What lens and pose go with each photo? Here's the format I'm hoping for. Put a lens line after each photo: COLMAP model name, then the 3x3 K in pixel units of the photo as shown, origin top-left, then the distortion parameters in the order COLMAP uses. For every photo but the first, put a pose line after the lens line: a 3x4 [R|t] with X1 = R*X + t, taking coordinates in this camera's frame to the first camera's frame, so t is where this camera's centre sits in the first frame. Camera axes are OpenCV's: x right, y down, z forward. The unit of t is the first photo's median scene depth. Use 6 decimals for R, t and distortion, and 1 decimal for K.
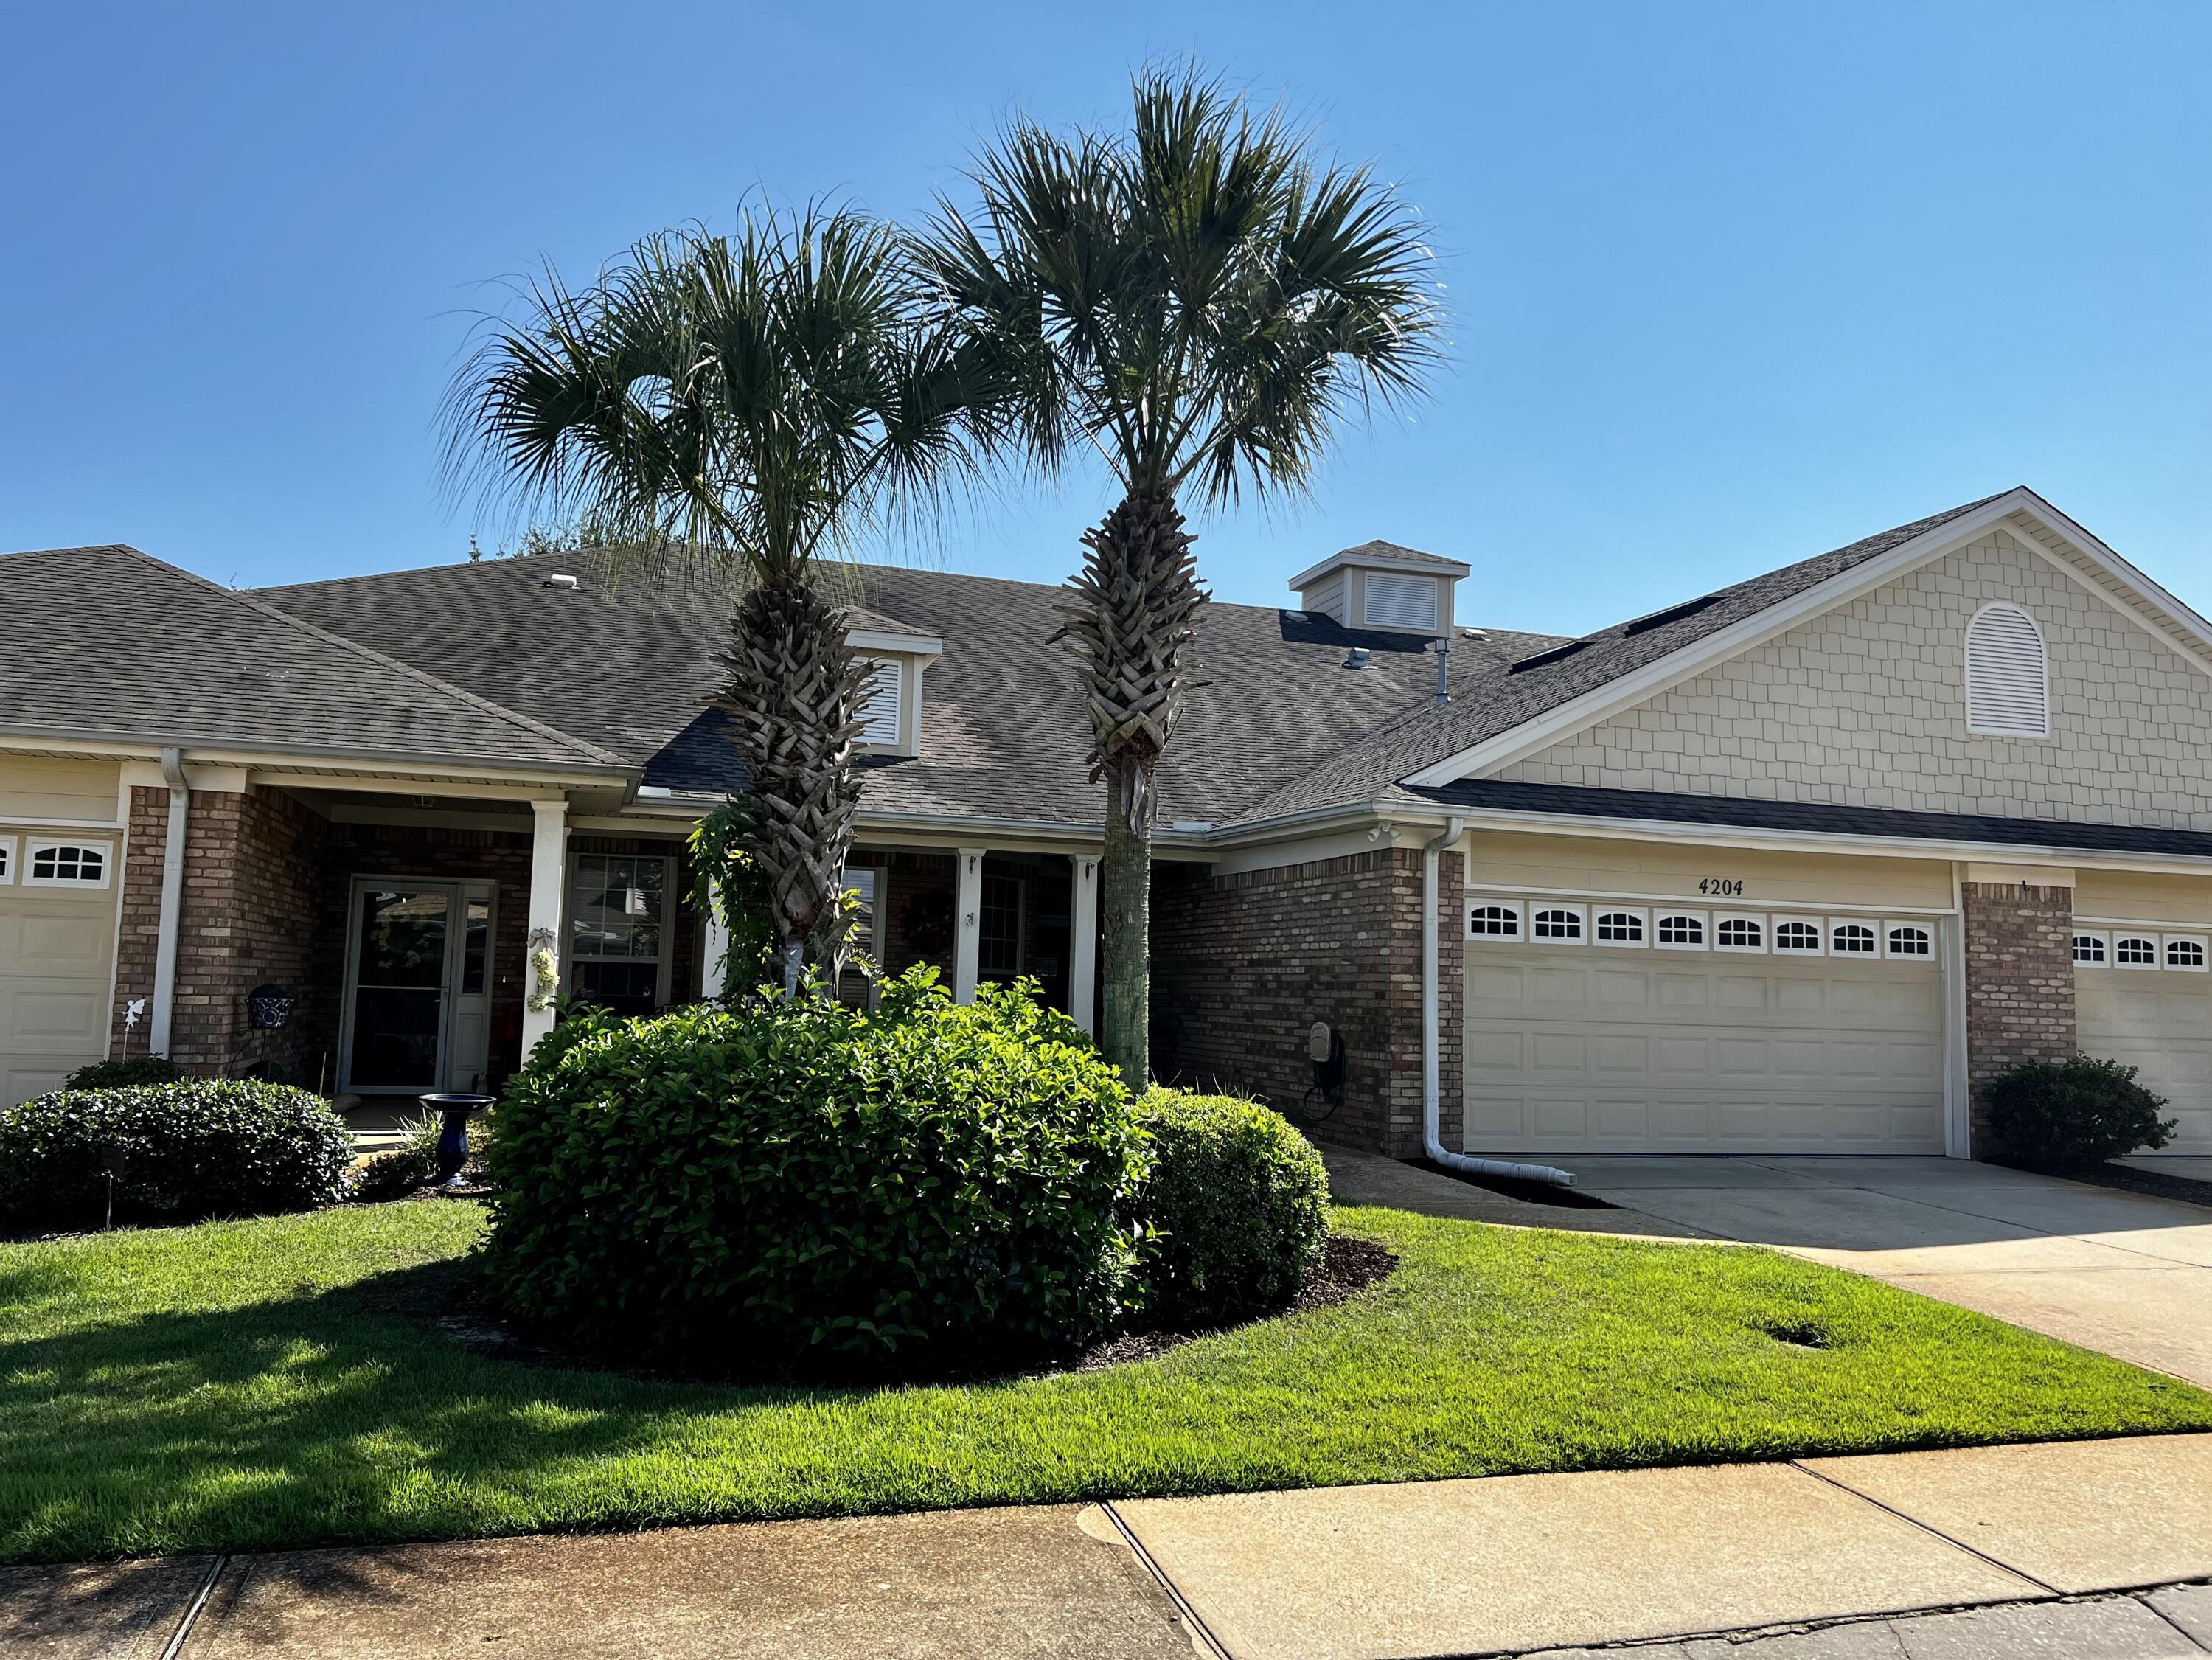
lens RADIAL K [[1680.2, 0, 1110.9], [0, 1680.2, 819.3], [0, 0, 1]] dist [0.006452, -0.006842]
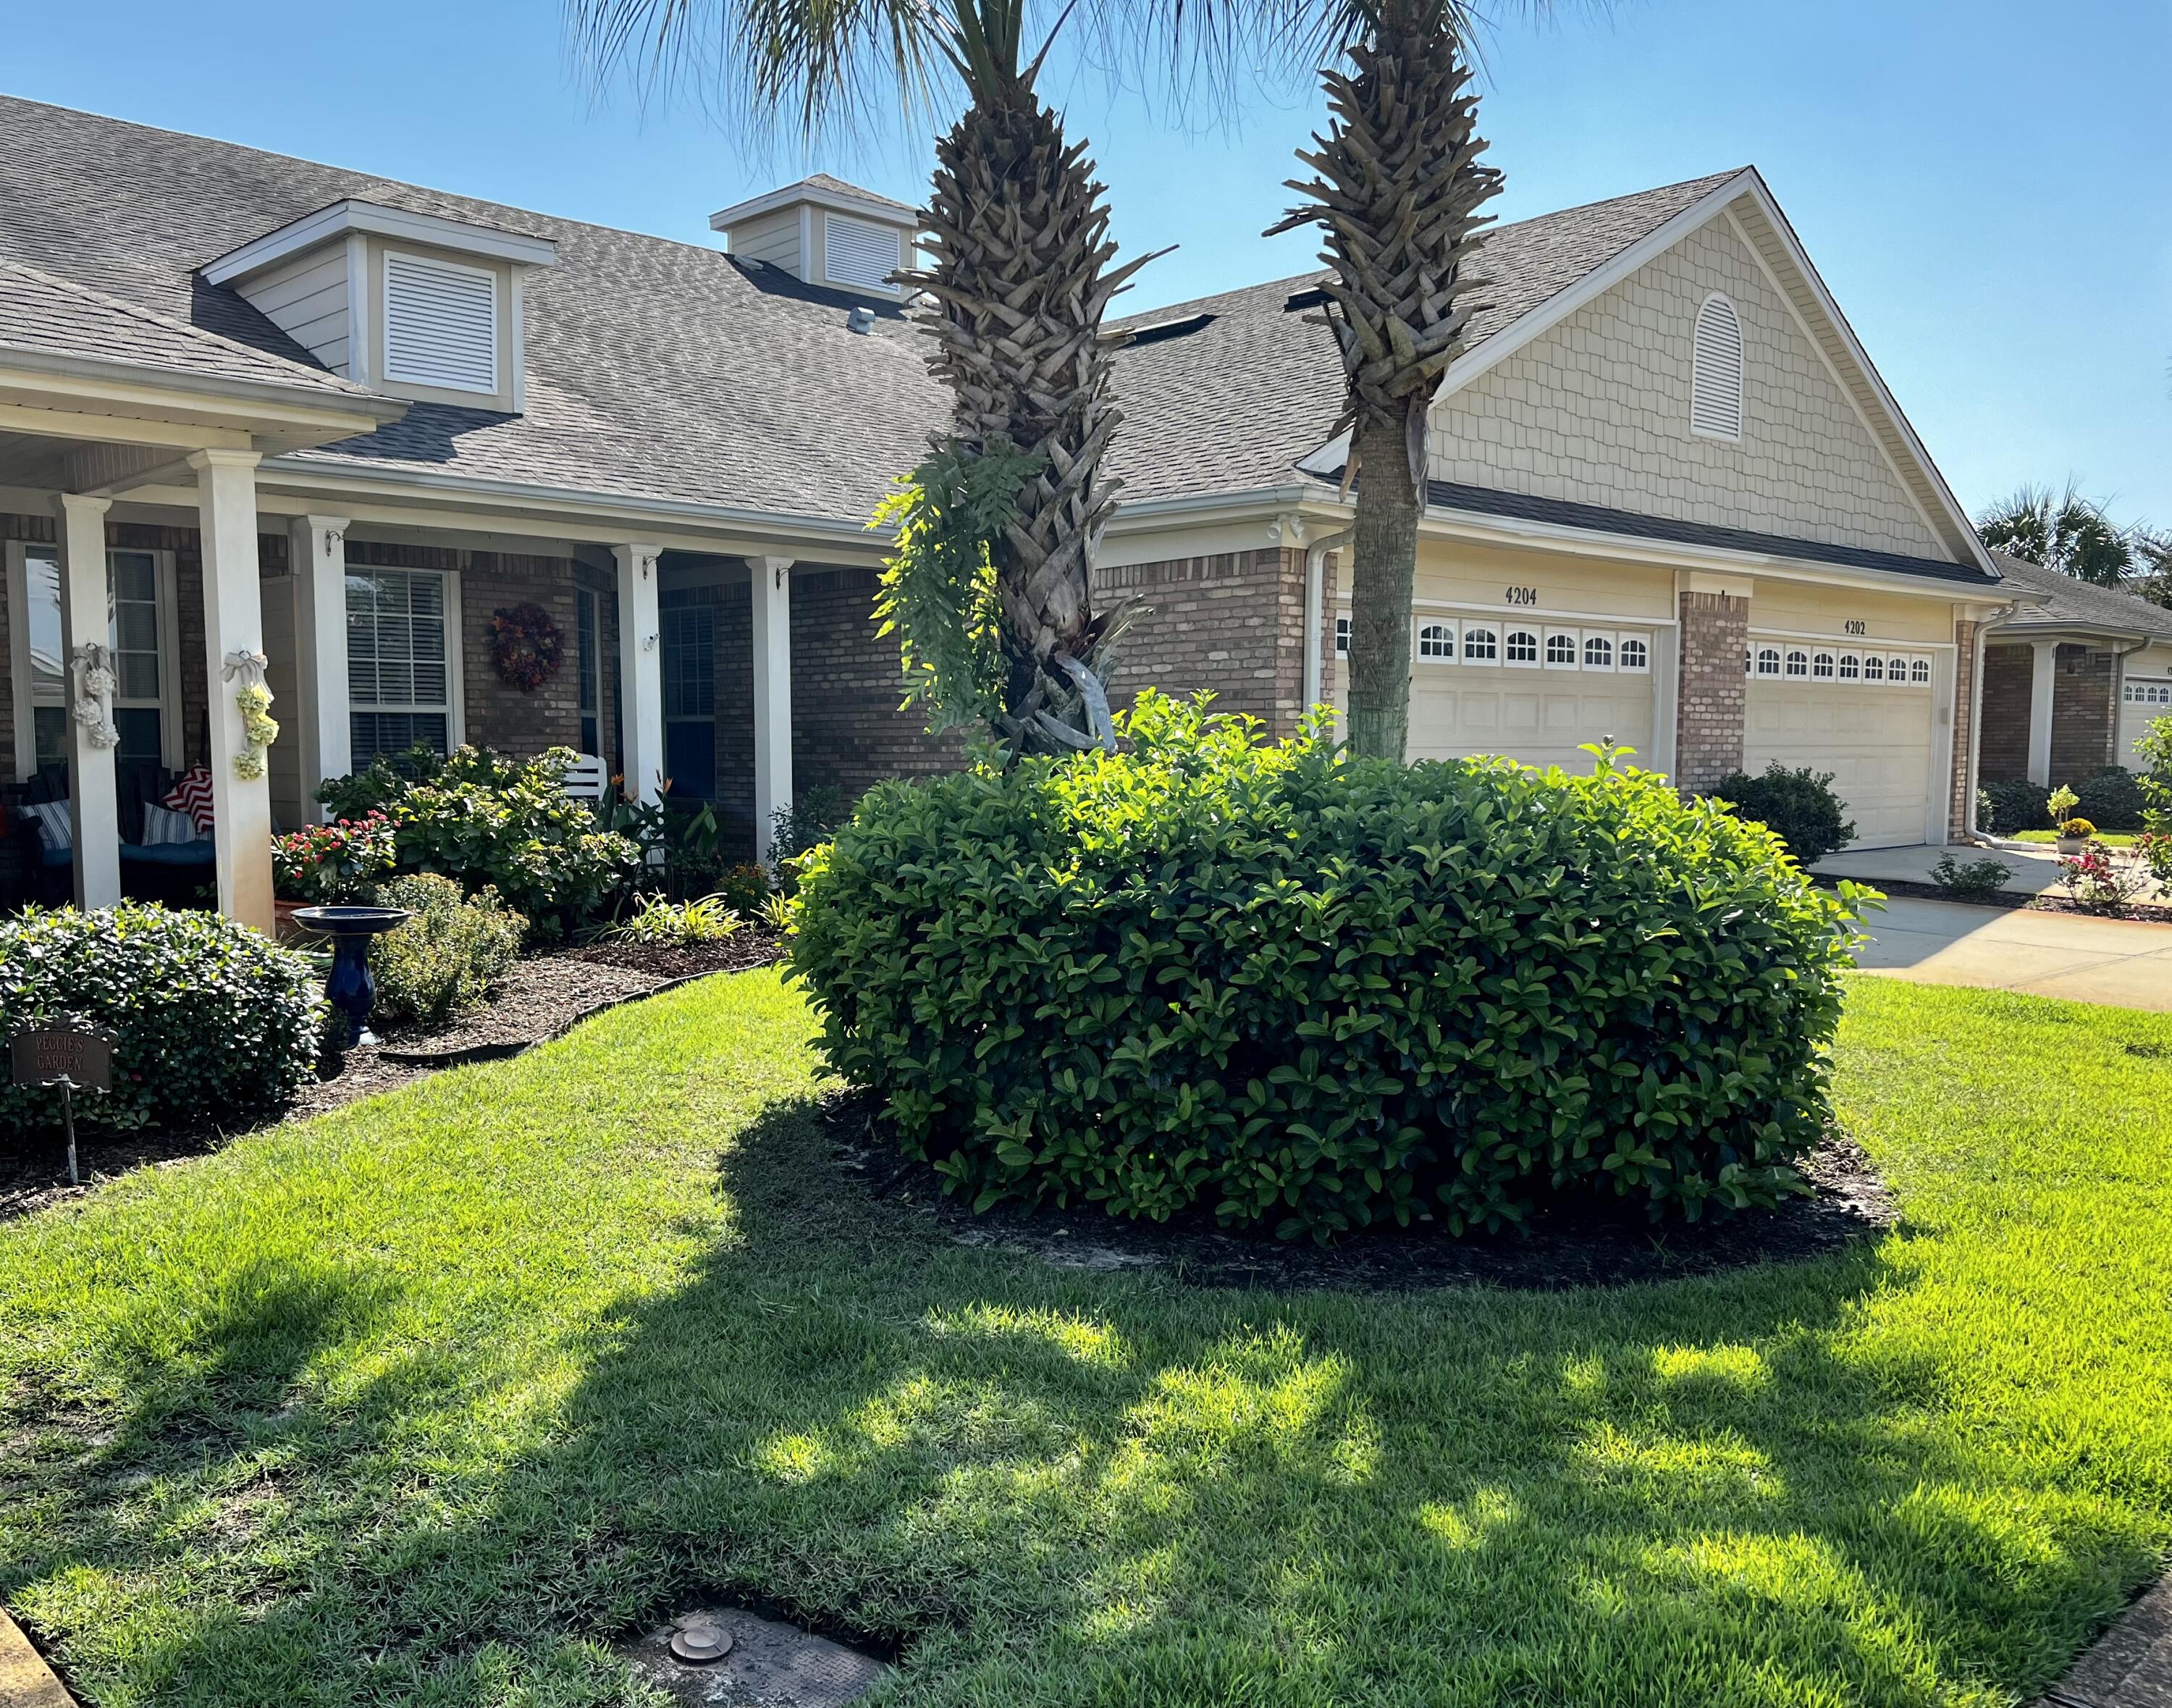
lens RADIAL K [[1880.0, 0, 1078.1], [0, 1880.0, 874.3], [0, 0, 1]] dist [0.023203, -0.001379]
pose [[0.888665, -0.068537, 0.453405, -0.312044], [-0.011505, 0.985124, 0.171460, 0.015968], [-0.458412, -0.157587, 0.874657, 0.187103]]
